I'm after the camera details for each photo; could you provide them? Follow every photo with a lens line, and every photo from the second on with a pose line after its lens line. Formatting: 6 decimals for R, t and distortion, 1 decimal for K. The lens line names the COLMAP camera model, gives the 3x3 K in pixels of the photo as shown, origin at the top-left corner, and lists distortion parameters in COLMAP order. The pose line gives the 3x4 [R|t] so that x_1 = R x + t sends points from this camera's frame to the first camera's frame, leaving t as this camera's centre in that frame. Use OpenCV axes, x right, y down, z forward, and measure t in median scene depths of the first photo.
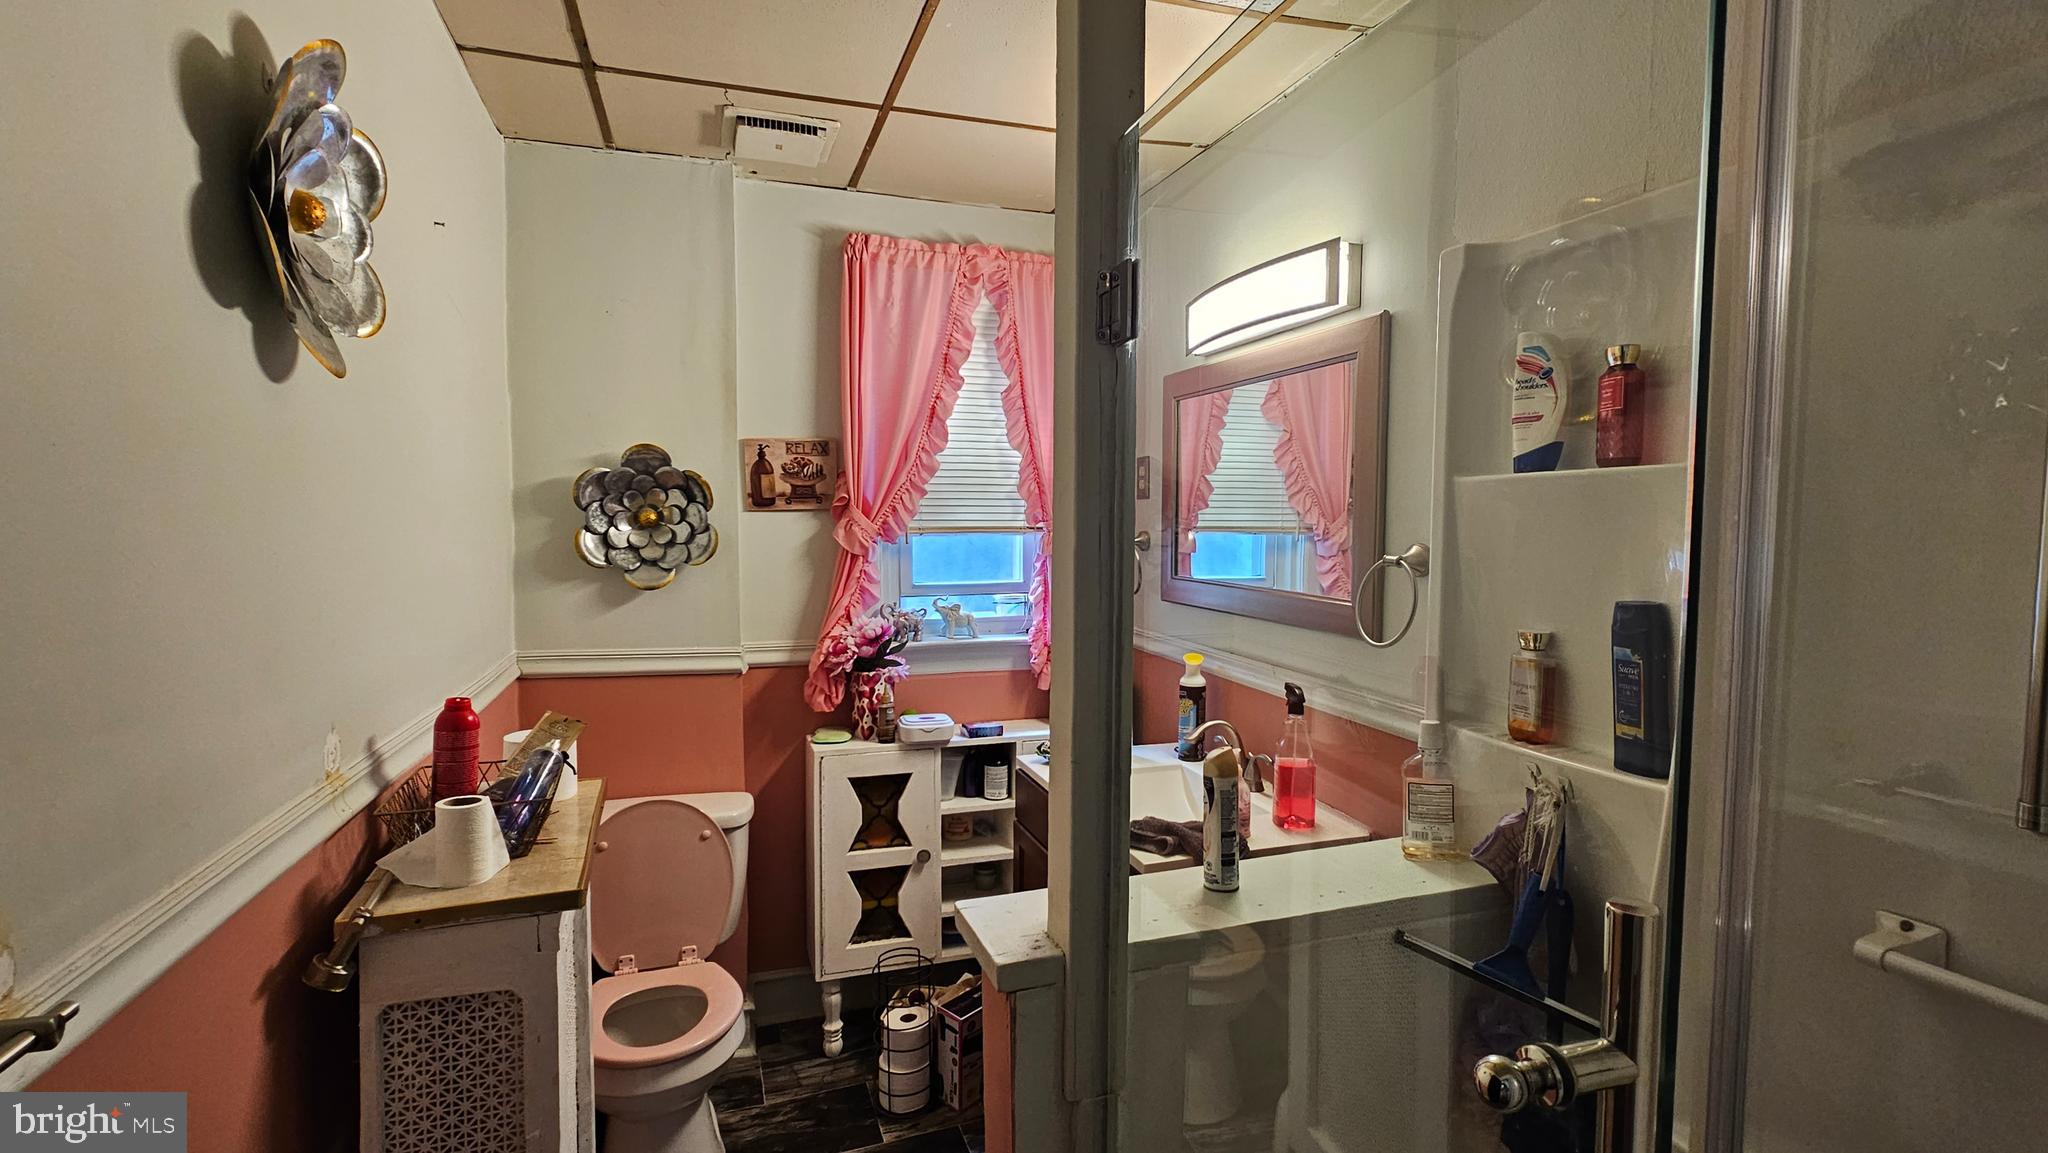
lens RADIAL K [[938.4, 0, 1024.0], [0, 938.4, 576.5], [0, 0, 1]] dist [-0.010615, -0.000480]
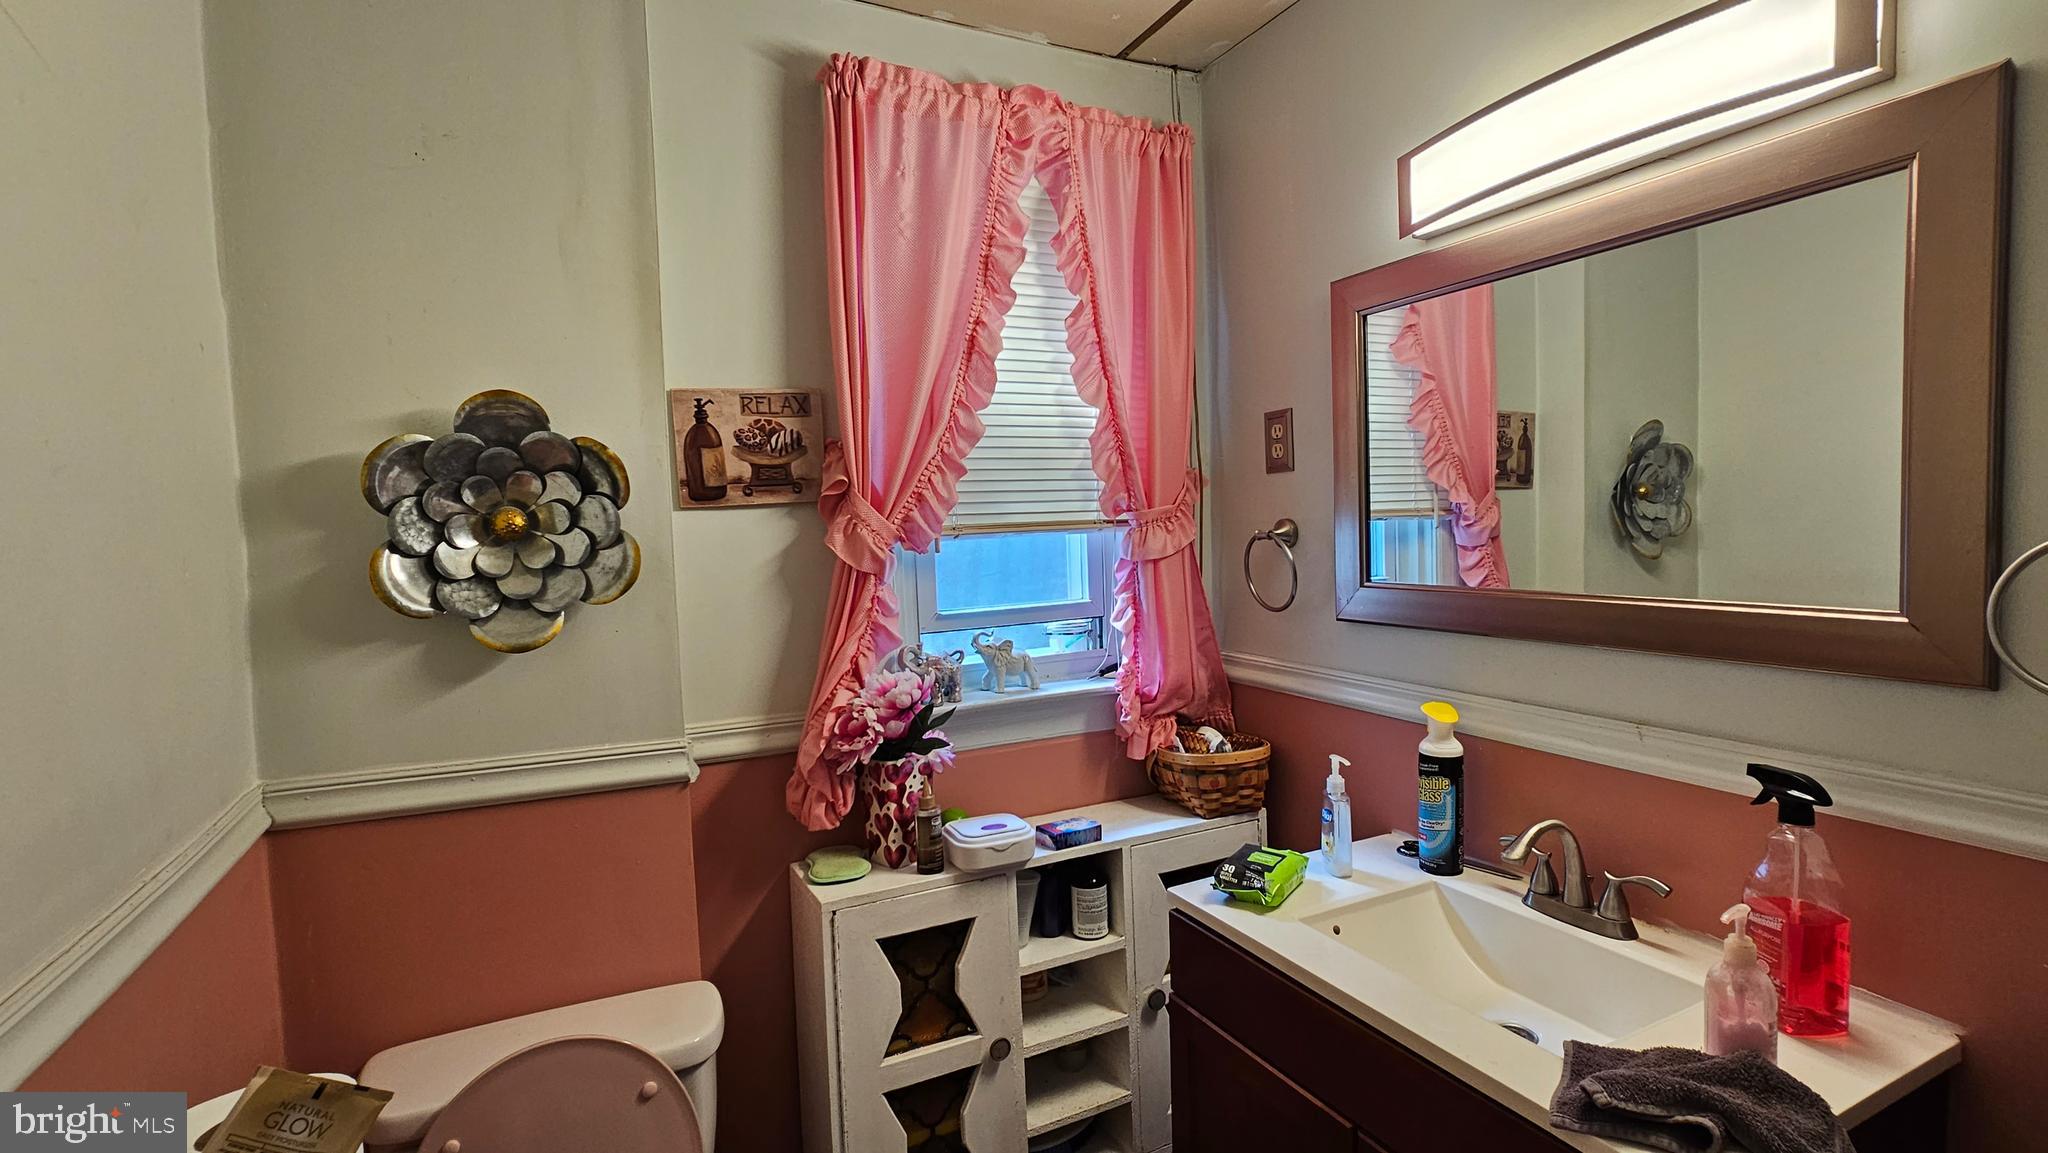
lens RADIAL K [[938.4, 0, 1024.0], [0, 938.4, 576.5], [0, 0, 1]] dist [-0.010615, -0.000480]
pose [[0.989437, -0.046760, 0.137216, -0.160926], [0.048160, 0.998816, -0.006903, -0.011390], [-0.136731, 0.013439, 0.990517, 0.370661]]
